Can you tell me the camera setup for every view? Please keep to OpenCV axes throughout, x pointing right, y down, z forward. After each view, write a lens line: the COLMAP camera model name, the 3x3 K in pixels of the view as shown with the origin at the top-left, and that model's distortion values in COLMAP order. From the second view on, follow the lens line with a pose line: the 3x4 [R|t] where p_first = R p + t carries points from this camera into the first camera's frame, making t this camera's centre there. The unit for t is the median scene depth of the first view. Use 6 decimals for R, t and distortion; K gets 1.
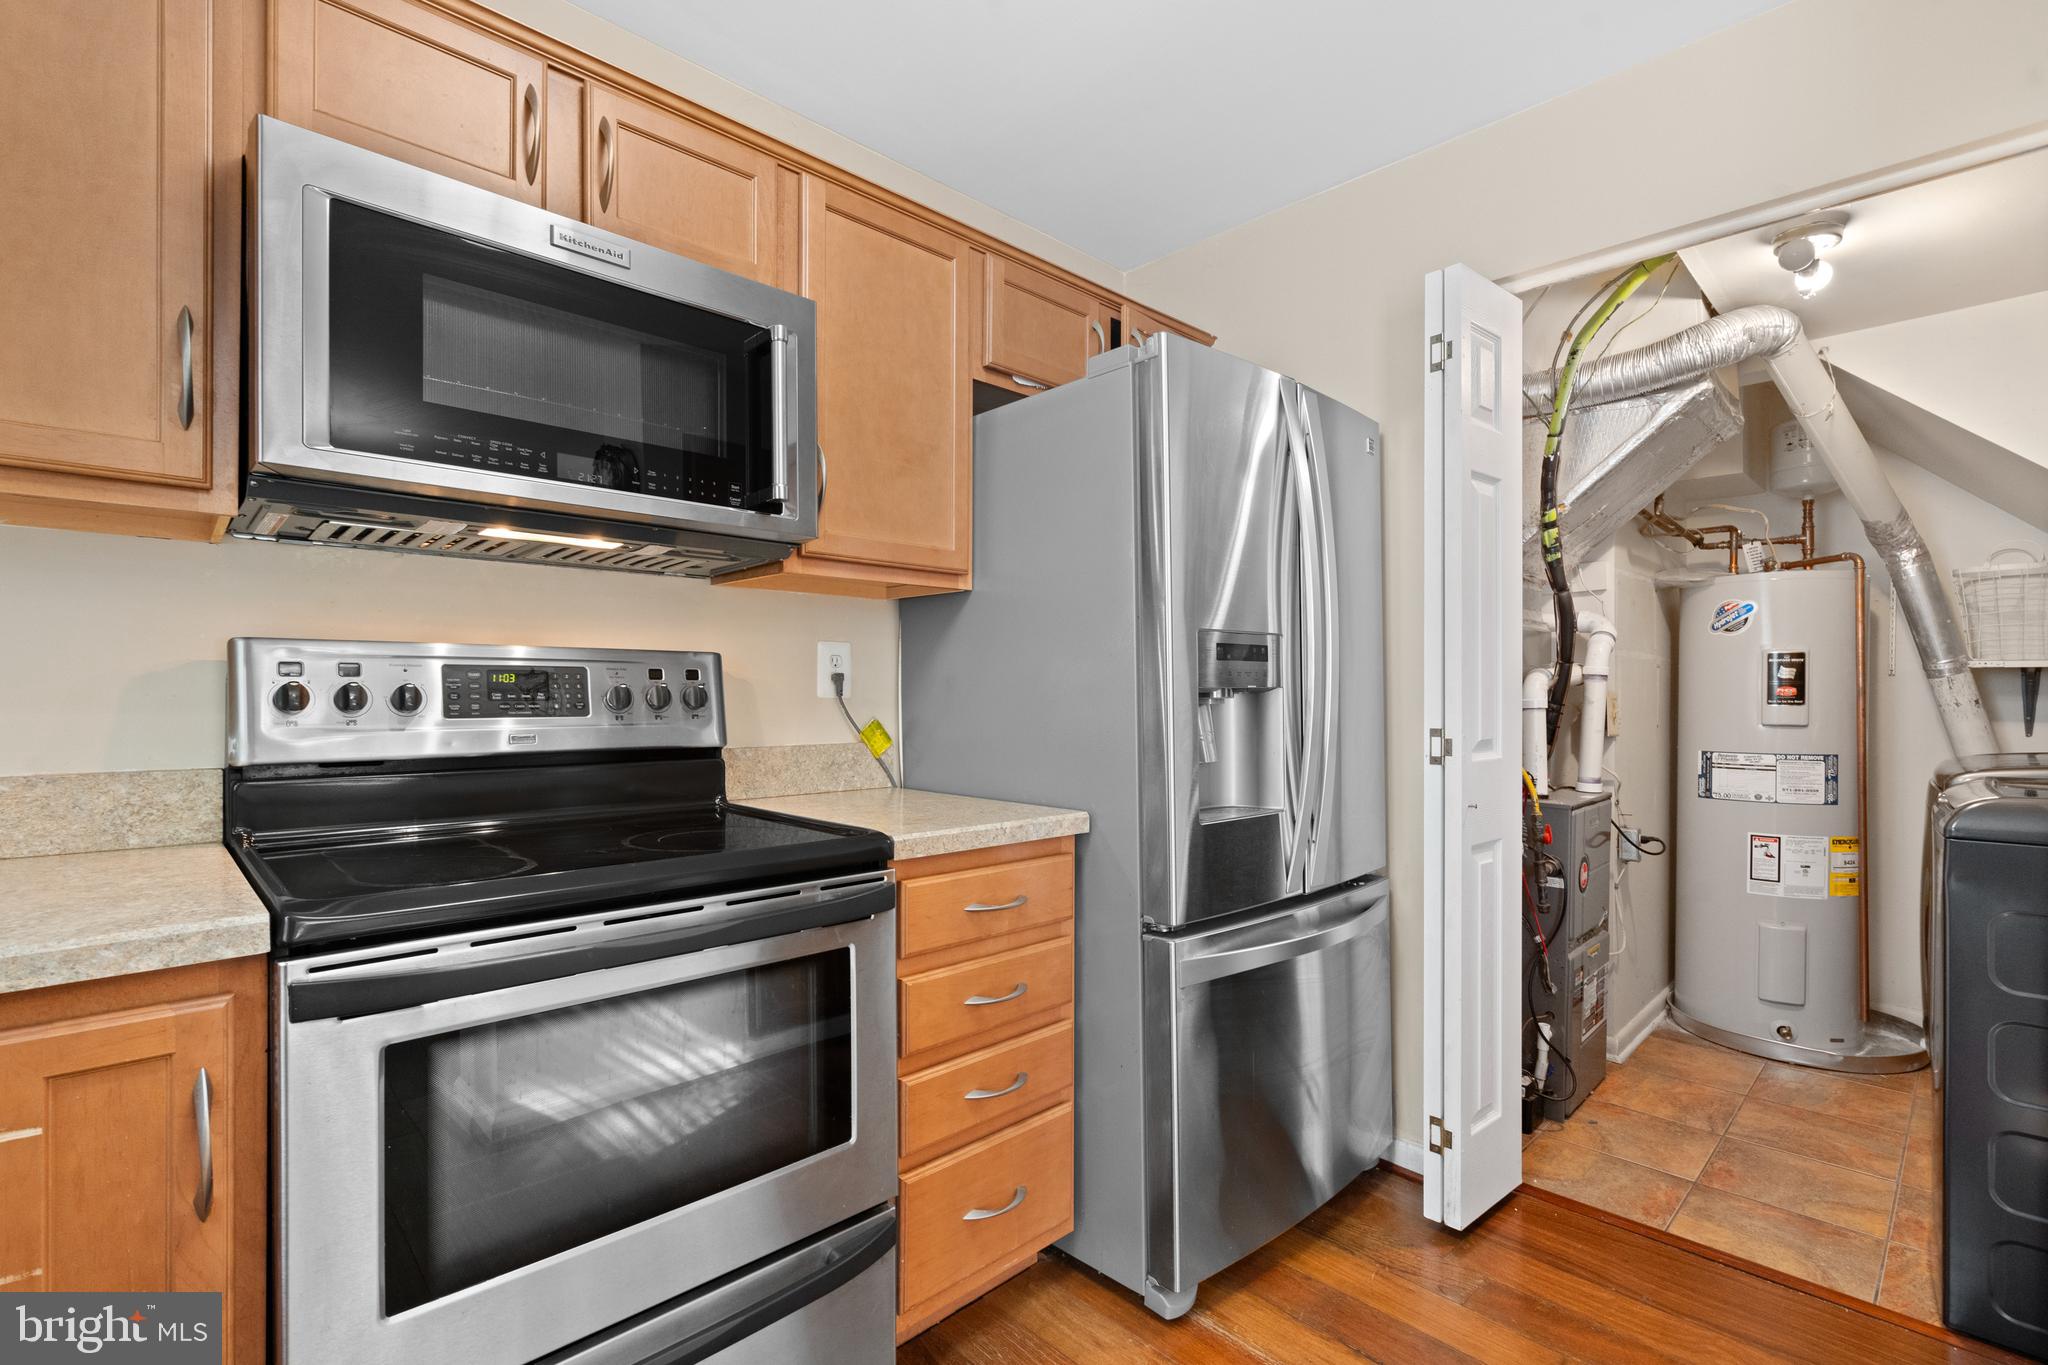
lens RADIAL K [[939.9, 0, 1019.8], [0, 939.9, 700.4], [0, 0, 1]] dist [-0.009458, -0.000013]
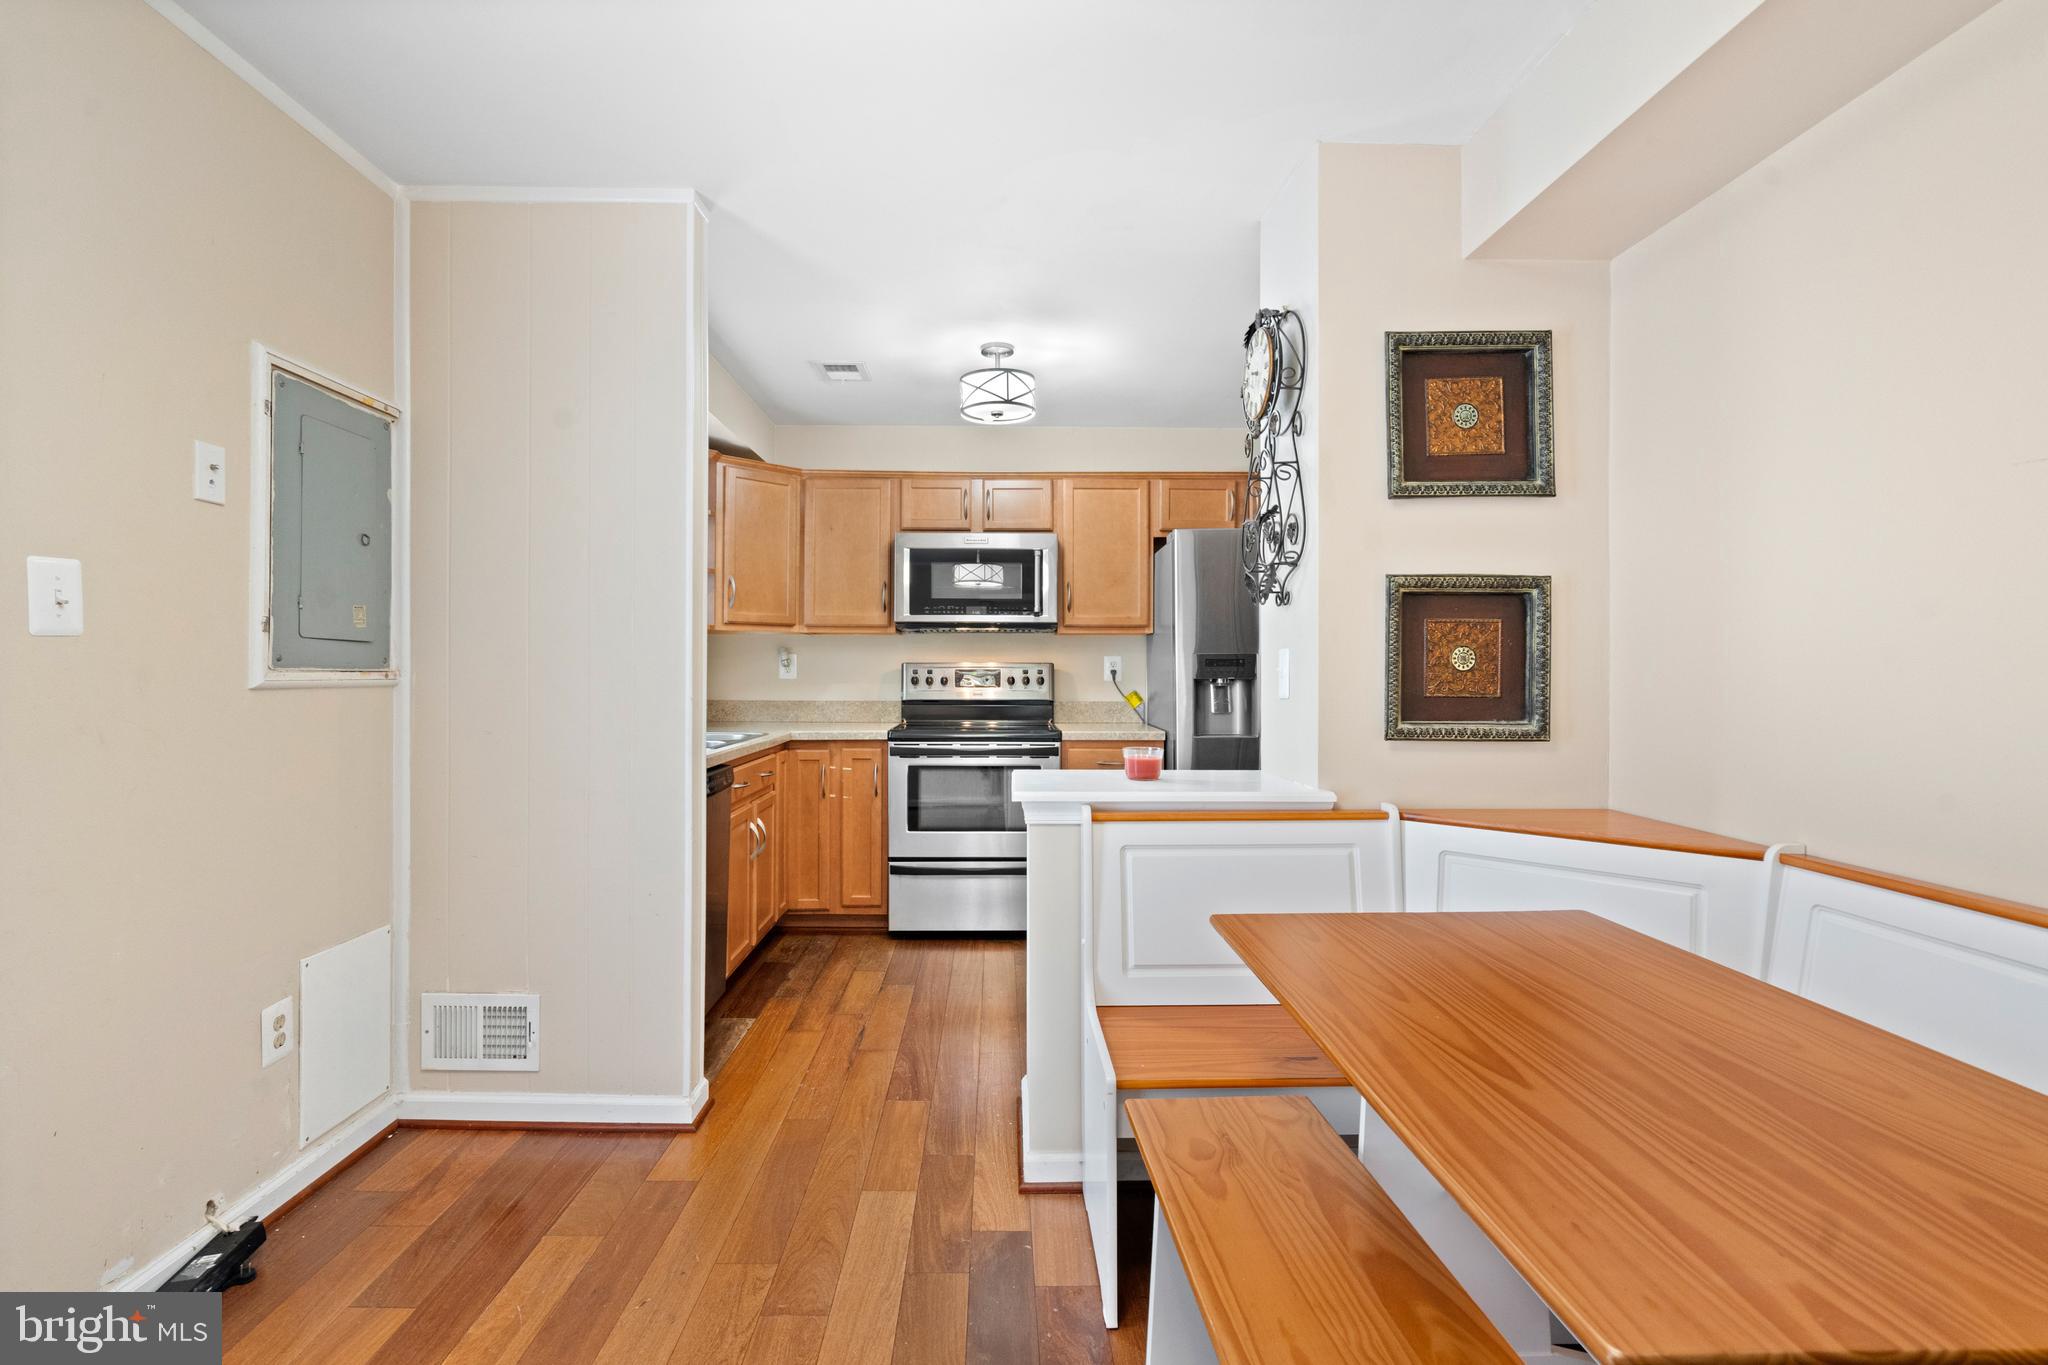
lens RADIAL K [[945.6, 0, 1006.3], [0, 945.6, 671.2], [0, 0, 1]] dist [-0.004092, 0.000938]
pose [[0.730030, 0.000827, -0.683415, 1.584818], [-0.004784, 0.999981, -0.003900, -0.021659], [0.683399, 0.006117, 0.730020, -1.117405]]
